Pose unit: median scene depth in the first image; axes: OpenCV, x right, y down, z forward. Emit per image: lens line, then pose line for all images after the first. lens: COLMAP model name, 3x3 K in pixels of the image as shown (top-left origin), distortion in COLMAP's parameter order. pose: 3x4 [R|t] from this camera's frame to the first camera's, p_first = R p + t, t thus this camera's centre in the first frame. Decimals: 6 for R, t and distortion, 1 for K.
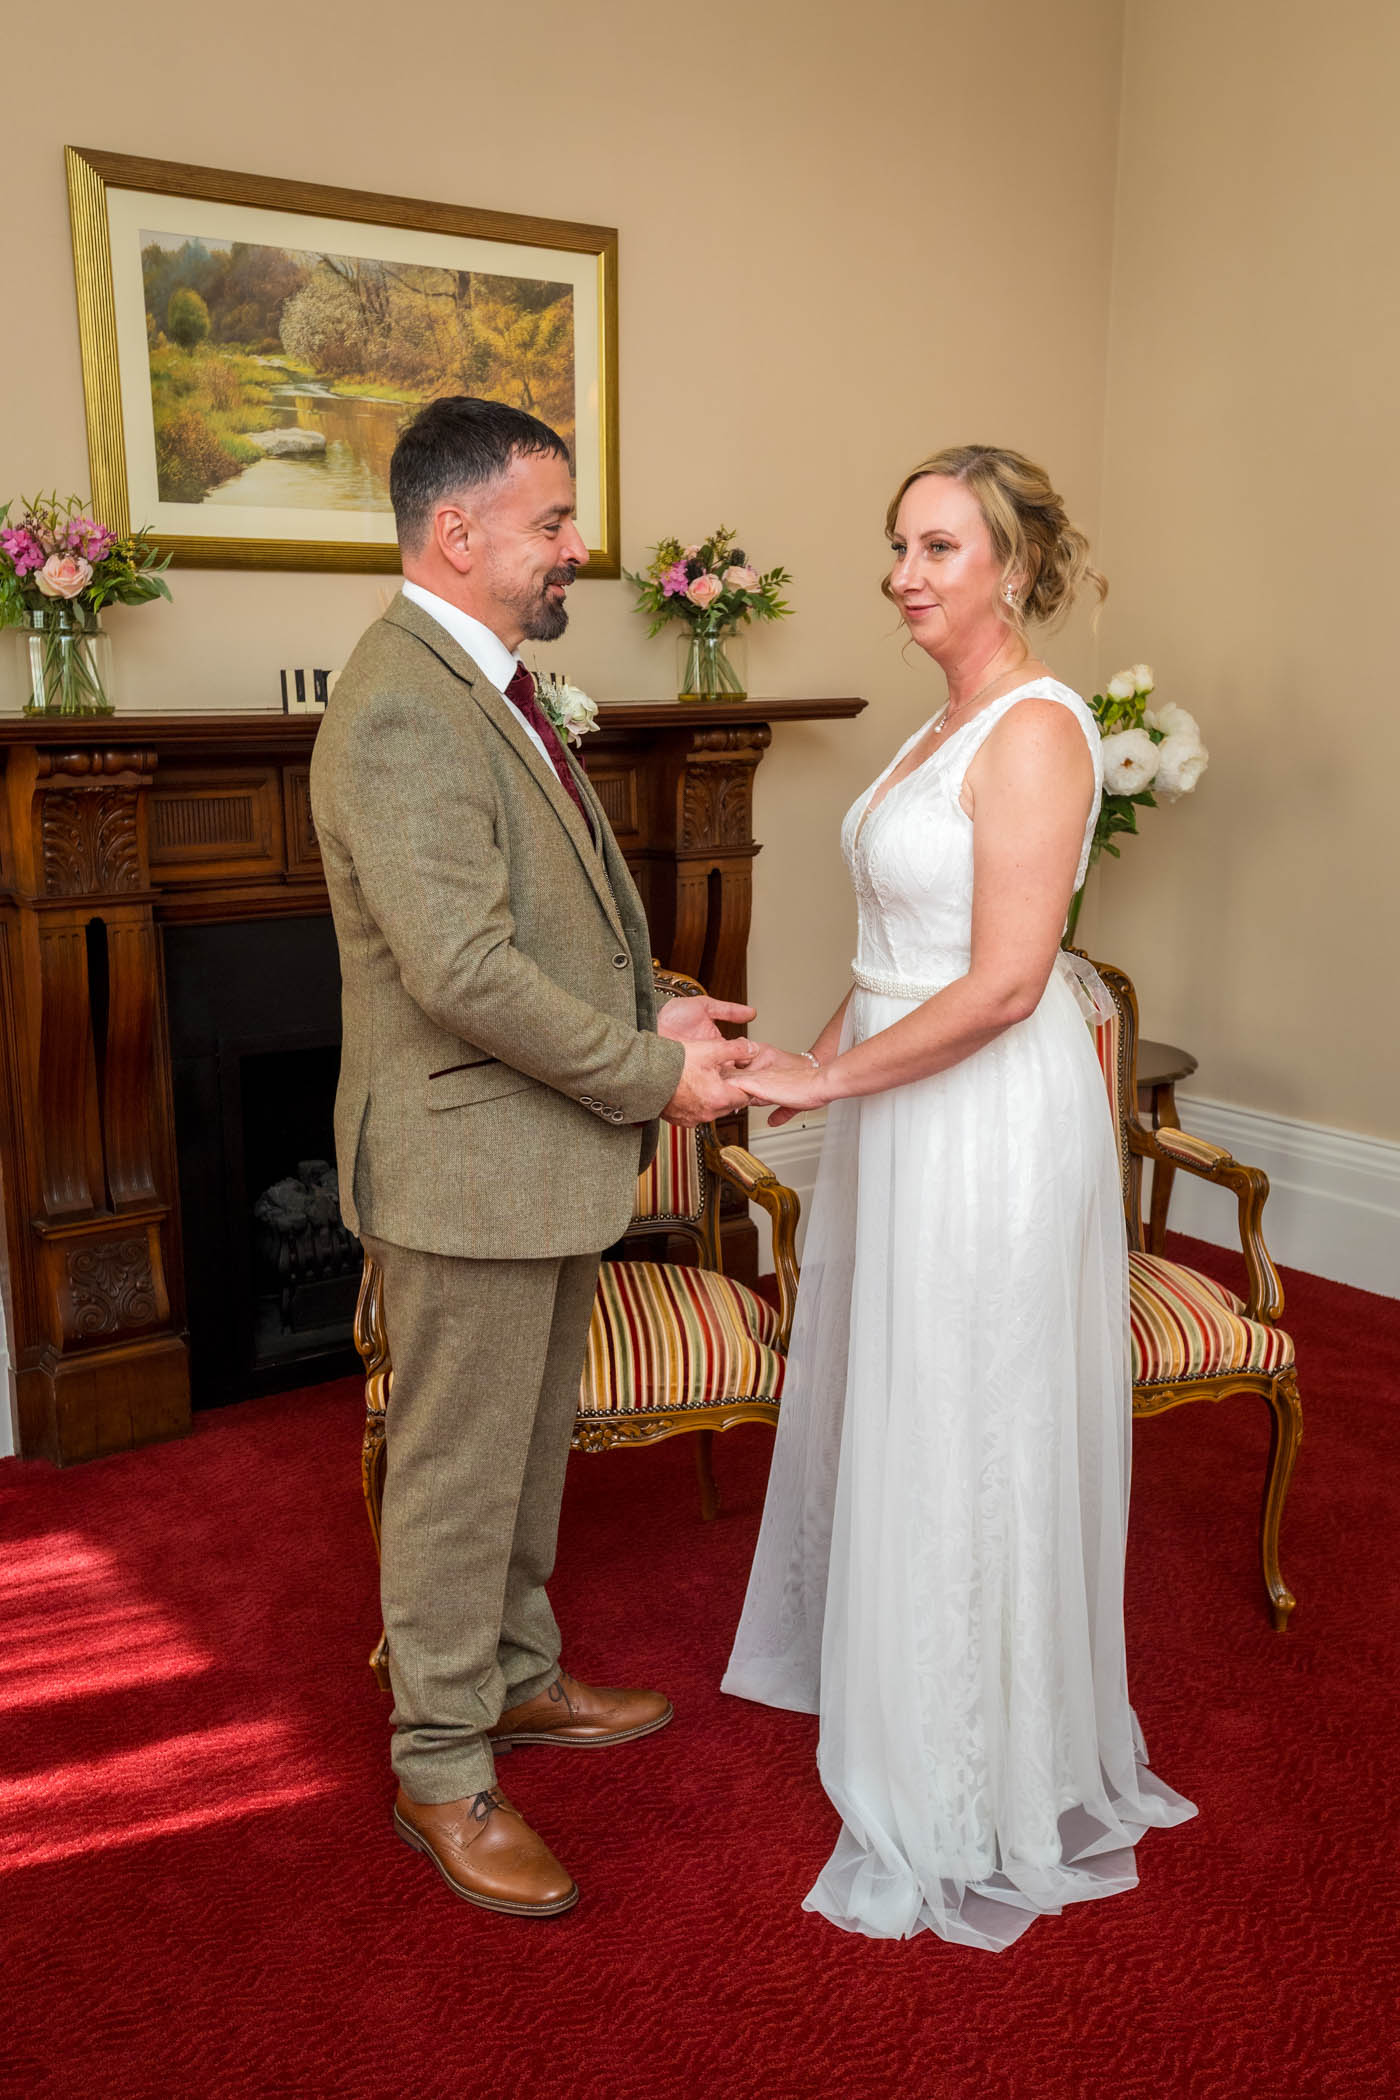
lens RADIAL K [[2010.6, 0, 738.7], [0, 2010.6, 1073.9], [0, 0, 1]] dist [0.096023, -0.010349]
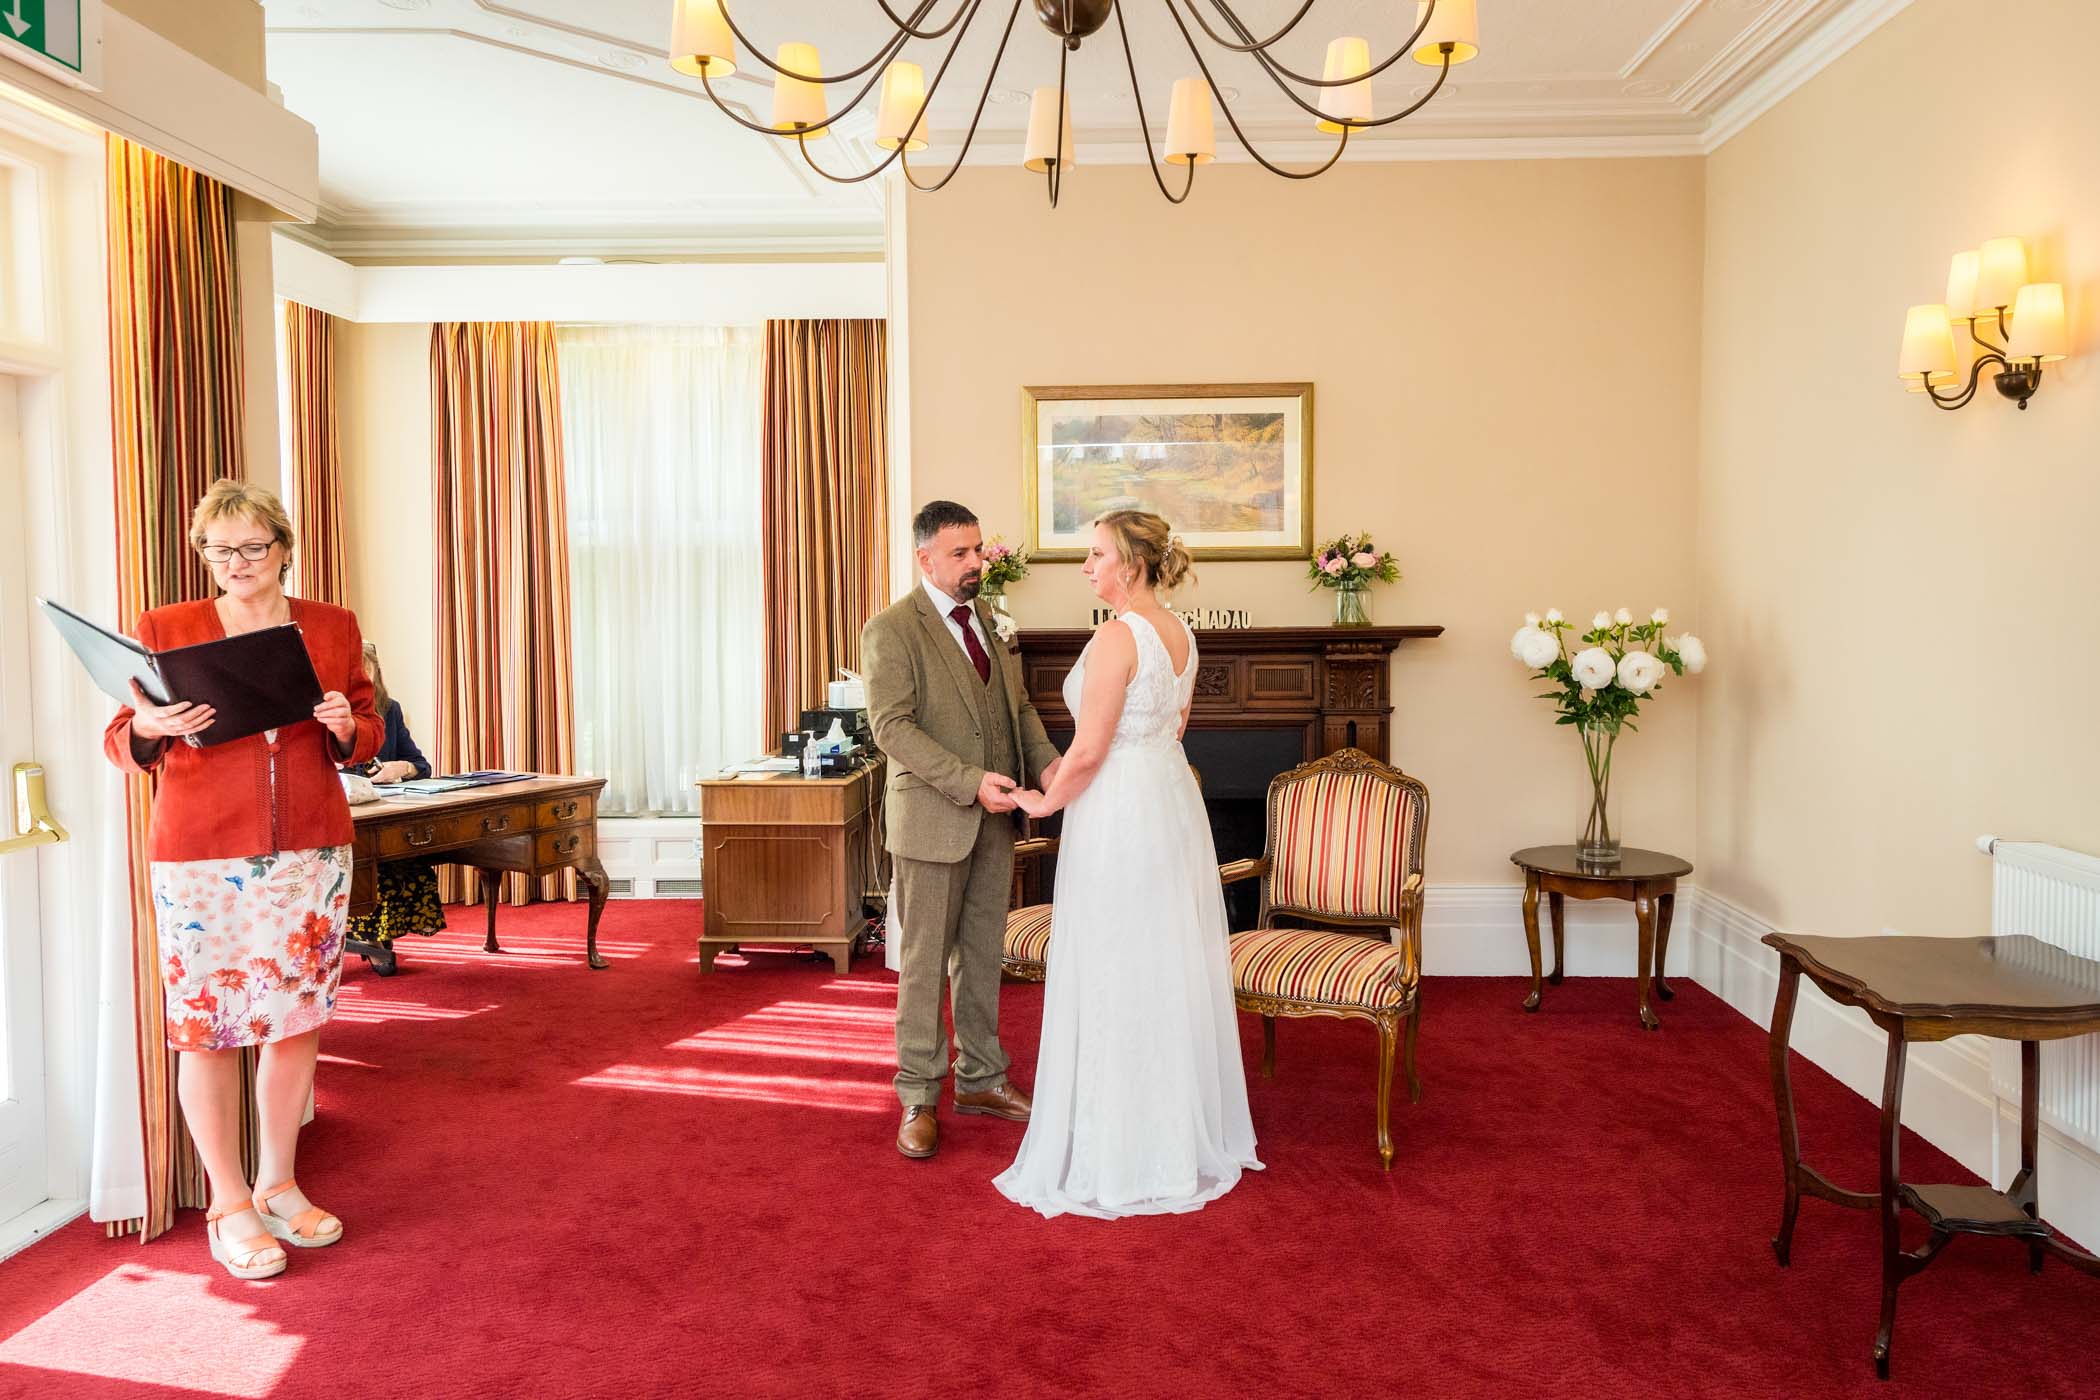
lens RADIAL K [[1411.0, 0, 1079.2], [0, 1411.0, 659.2], [0, 0, 1]] dist [0.047130, -0.021857]
pose [[0.786970, 0.024979, -0.616486, 0.639444], [-0.124866, 0.984953, -0.119487, 0.023574], [0.604225, 0.171010, 0.778247, -0.114831]]
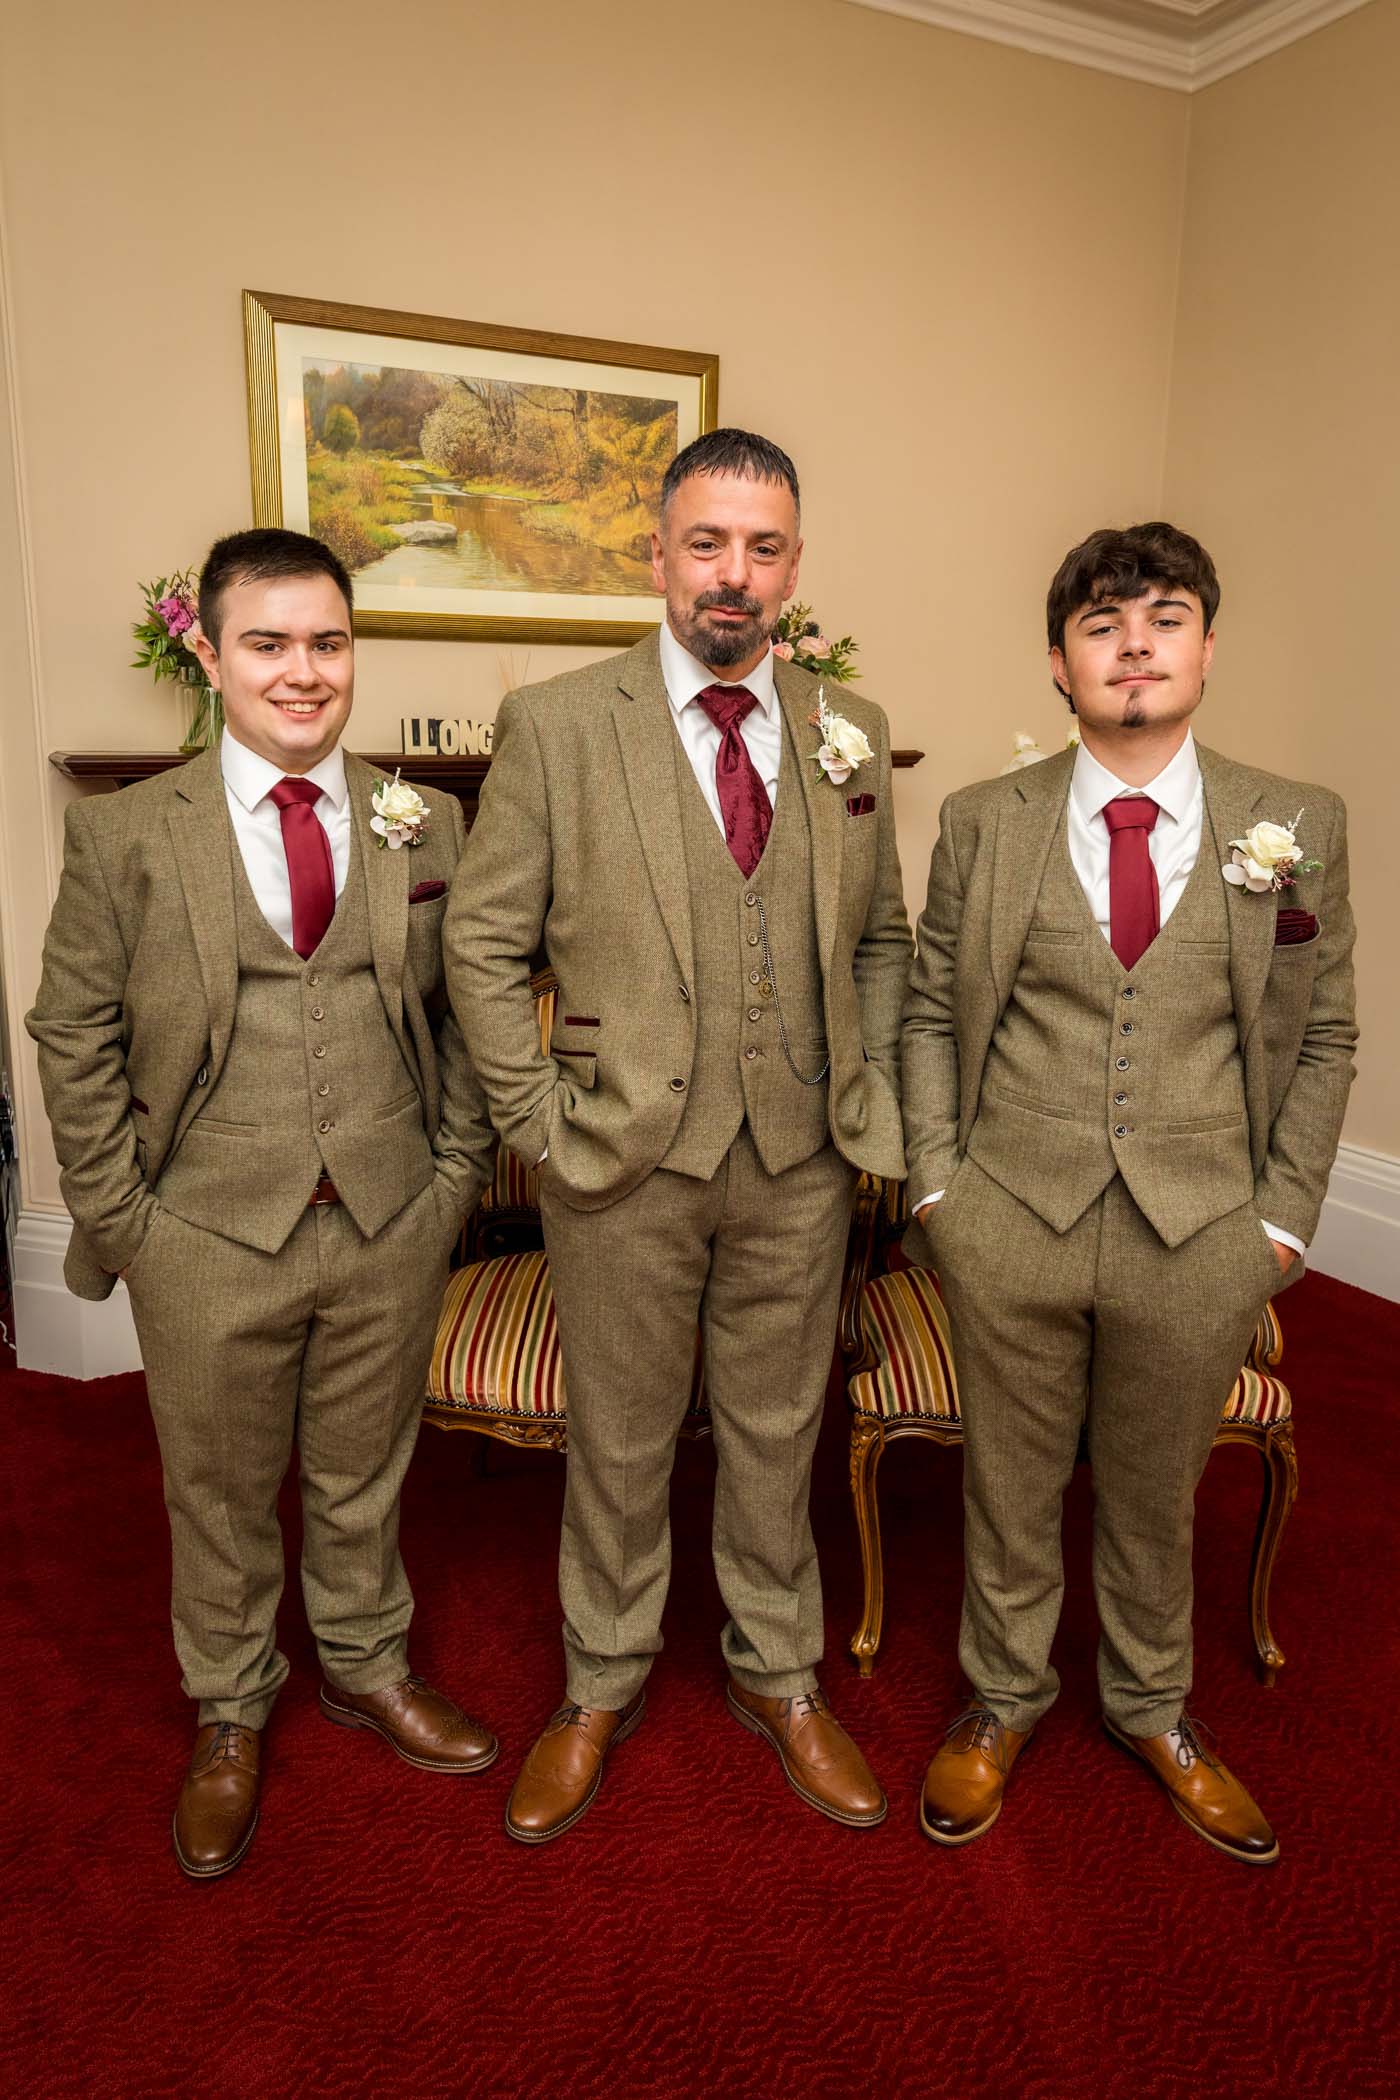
lens RADIAL K [[1411.0, 0, 656.6], [0, 1411.0, 993.1], [0, 0, 1]] dist [0.047130, -0.021857]
pose [[0.983737, 0.037968, -0.175555, 0.070048], [-0.043196, 0.998727, -0.026057, -0.023861], [0.174342, 0.033217, 0.984125, 0.214052]]
